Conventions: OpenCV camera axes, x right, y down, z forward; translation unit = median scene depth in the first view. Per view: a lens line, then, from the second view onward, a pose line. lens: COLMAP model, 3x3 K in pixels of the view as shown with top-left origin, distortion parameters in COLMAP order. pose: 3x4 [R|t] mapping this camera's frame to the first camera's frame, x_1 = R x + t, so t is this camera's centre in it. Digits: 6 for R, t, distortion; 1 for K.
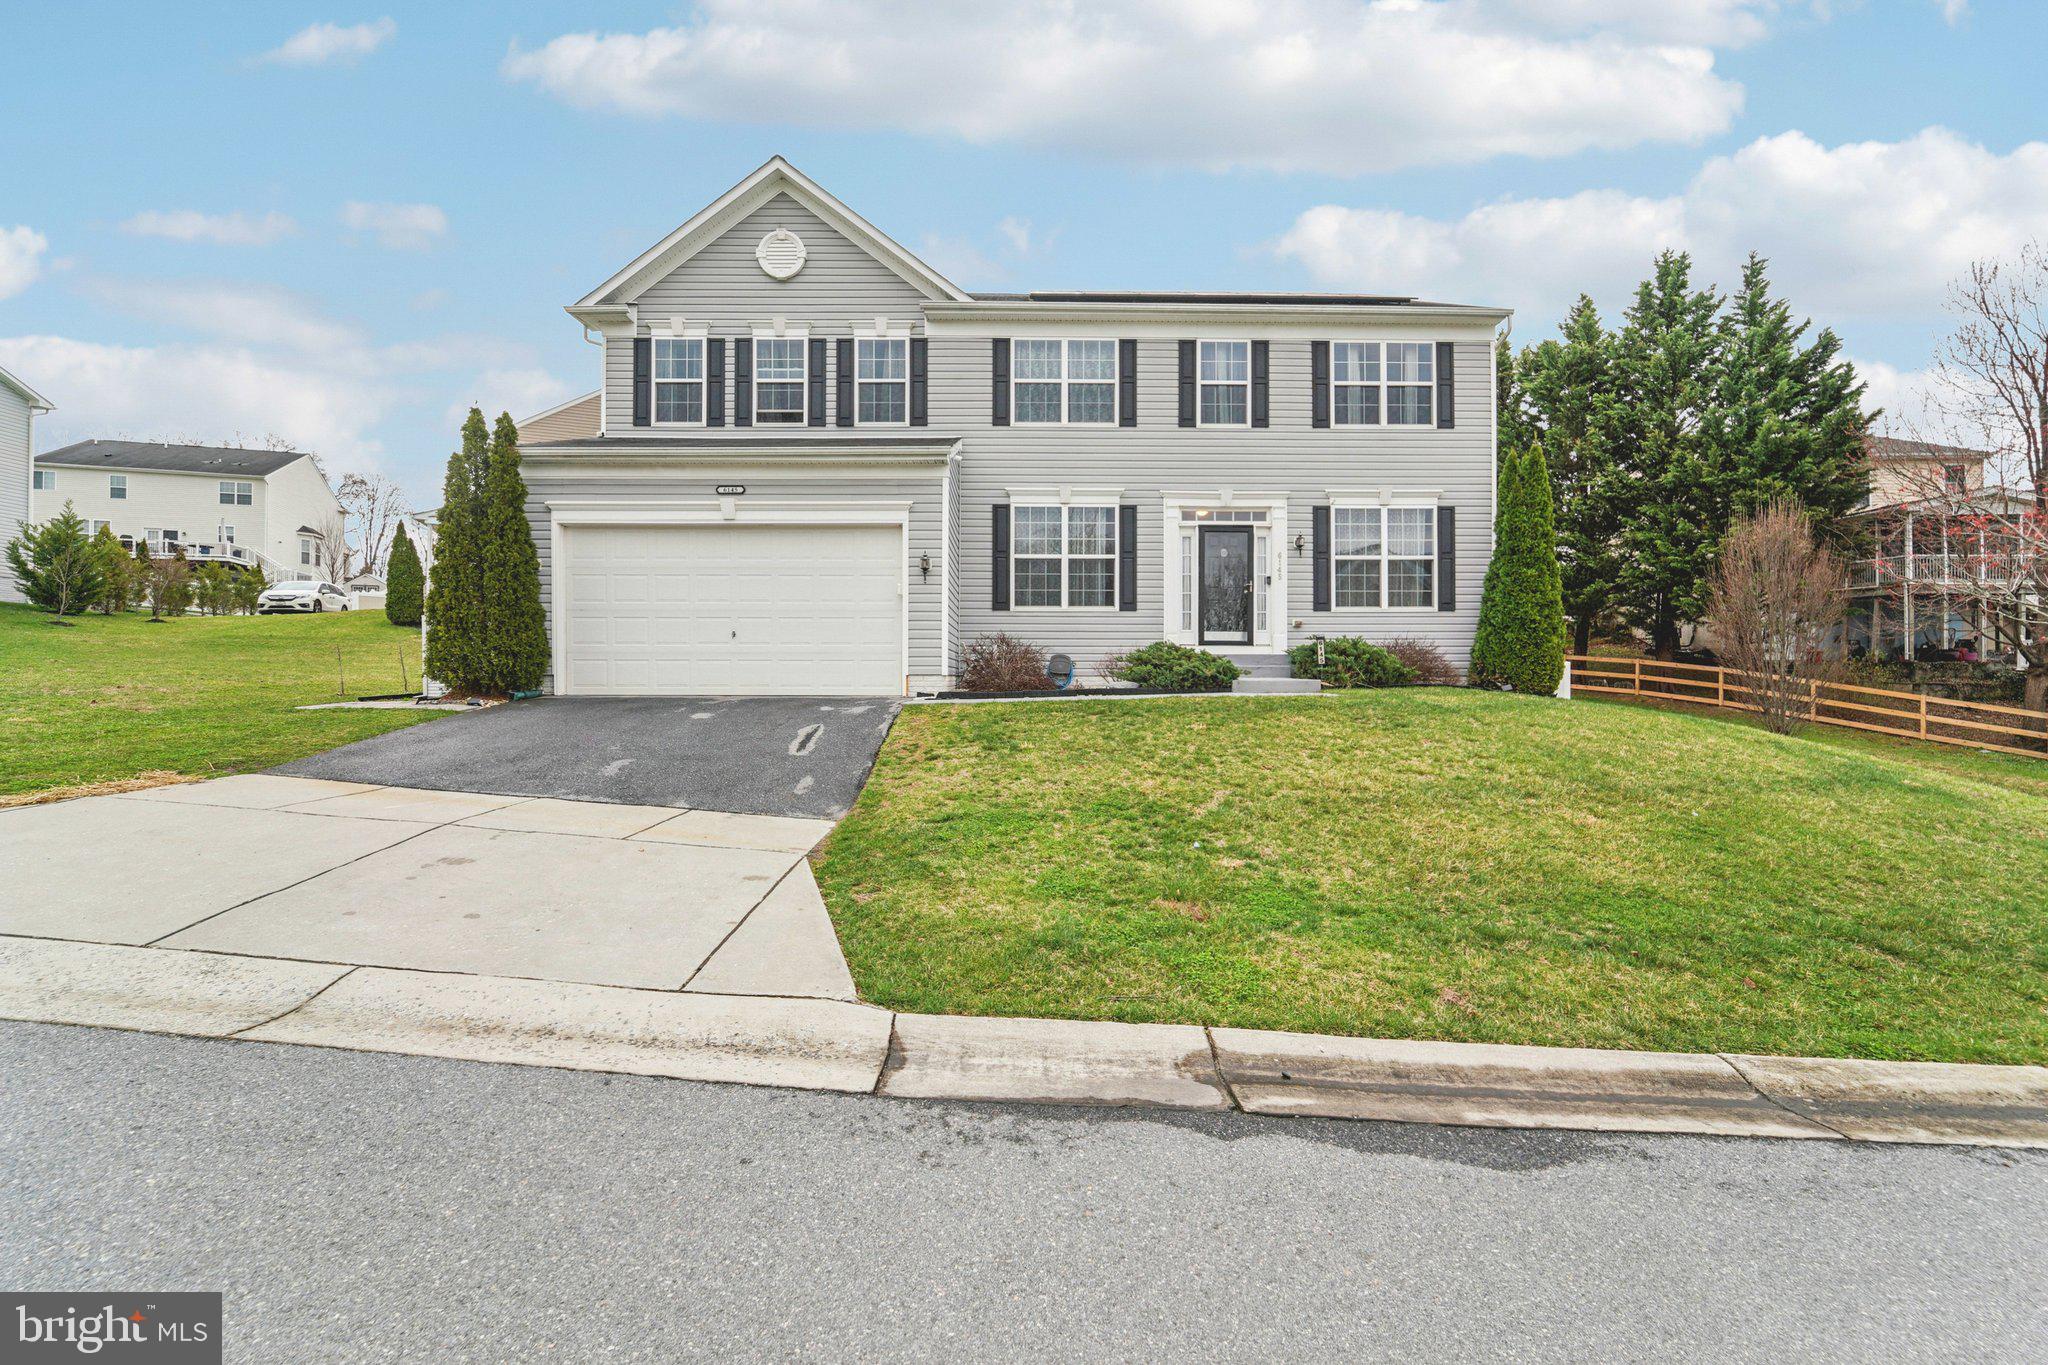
lens RADIAL K [[853.7, 0, 1024.0], [0, 853.7, 682.5], [0, 0, 1]] dist [-0.027265, 0.000056]
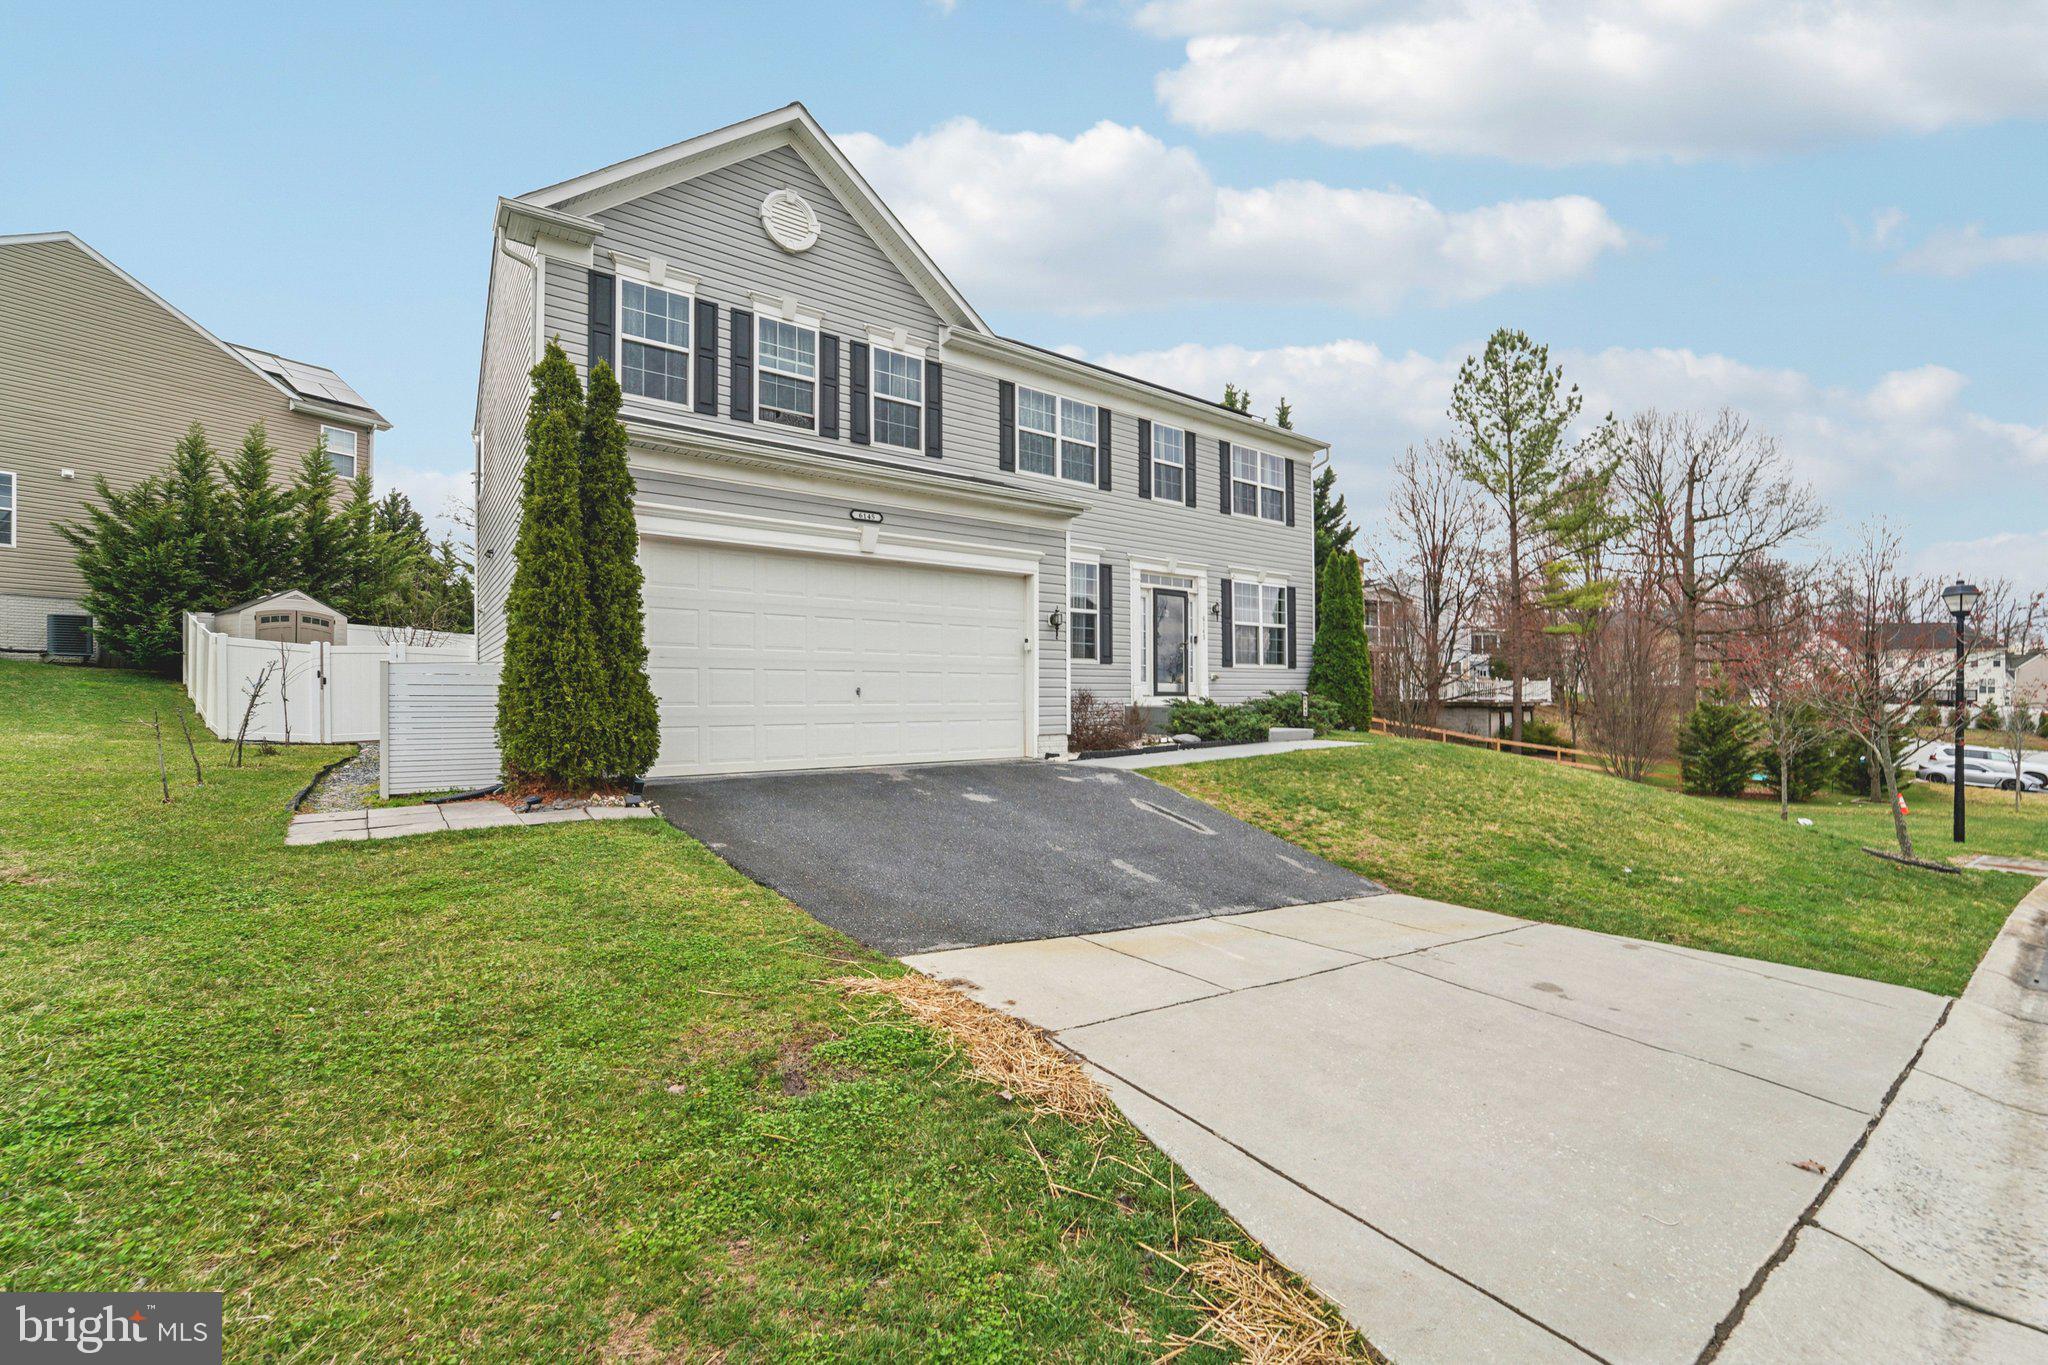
lens RADIAL K [[853.7, 0, 1024.0], [0, 853.7, 682.5], [0, 0, 1]] dist [-0.027265, 0.000056]
pose [[0.797344, 0.004529, 0.603508, -0.600026], [0.005935, 0.999865, -0.015345, -0.044753], [-0.603495, 0.015817, 0.797210, 0.216295]]
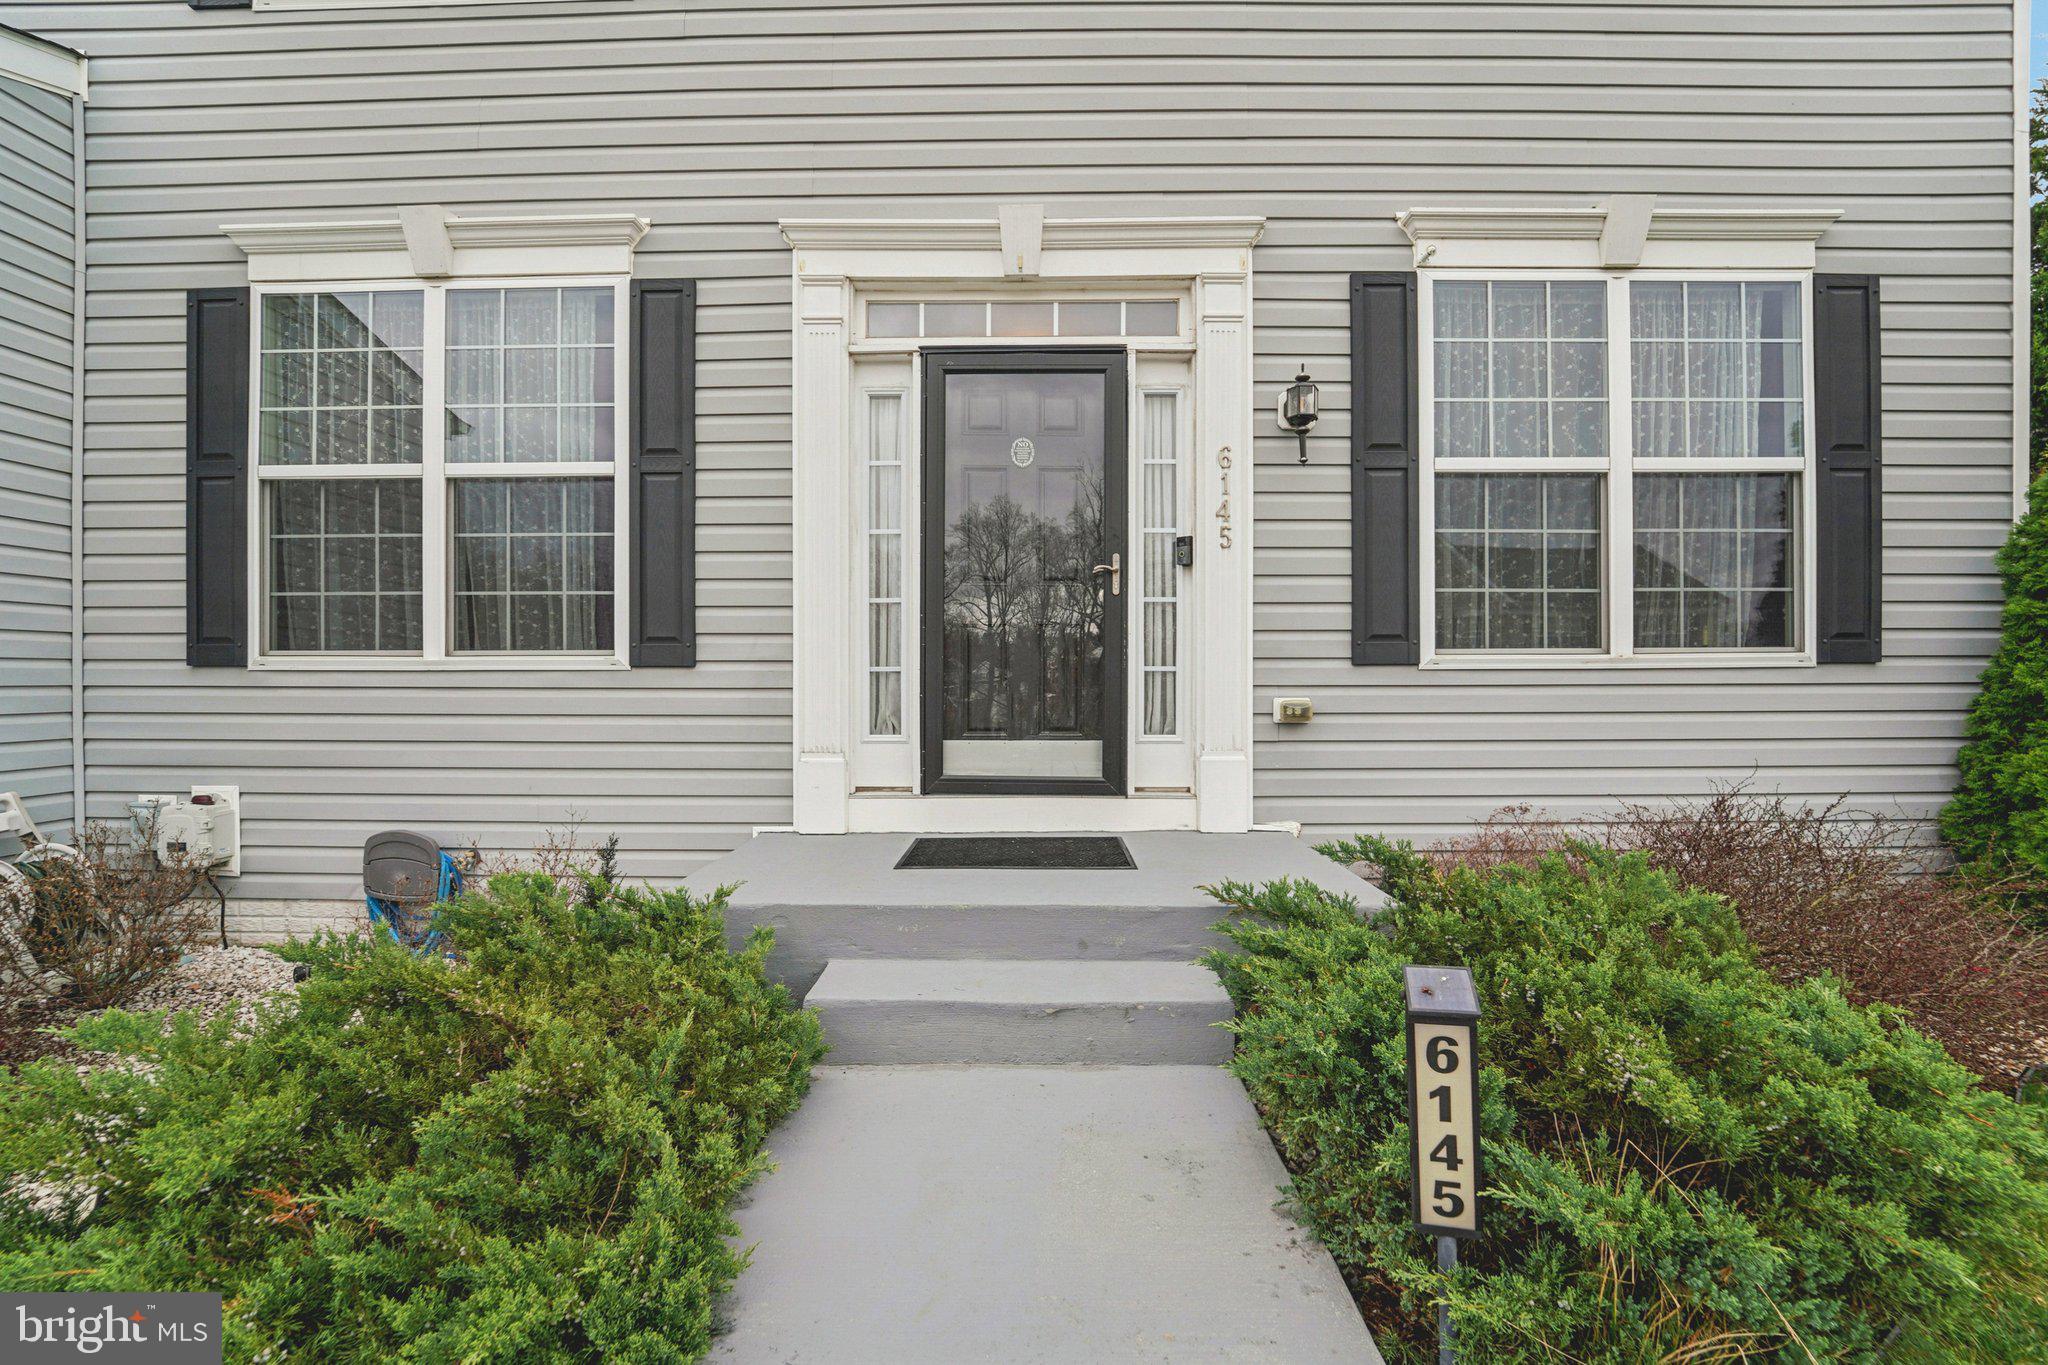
lens RADIAL K [[853.7, 0, 1024.0], [0, 853.7, 682.5], [0, 0, 1]] dist [-0.027265, 0.000056]
pose [[0.999650, -0.000671, -0.026429, 0.243463], [0.000799, 0.999988, 0.004808, -0.080001], [0.026426, -0.004827, 0.999639, 0.729146]]
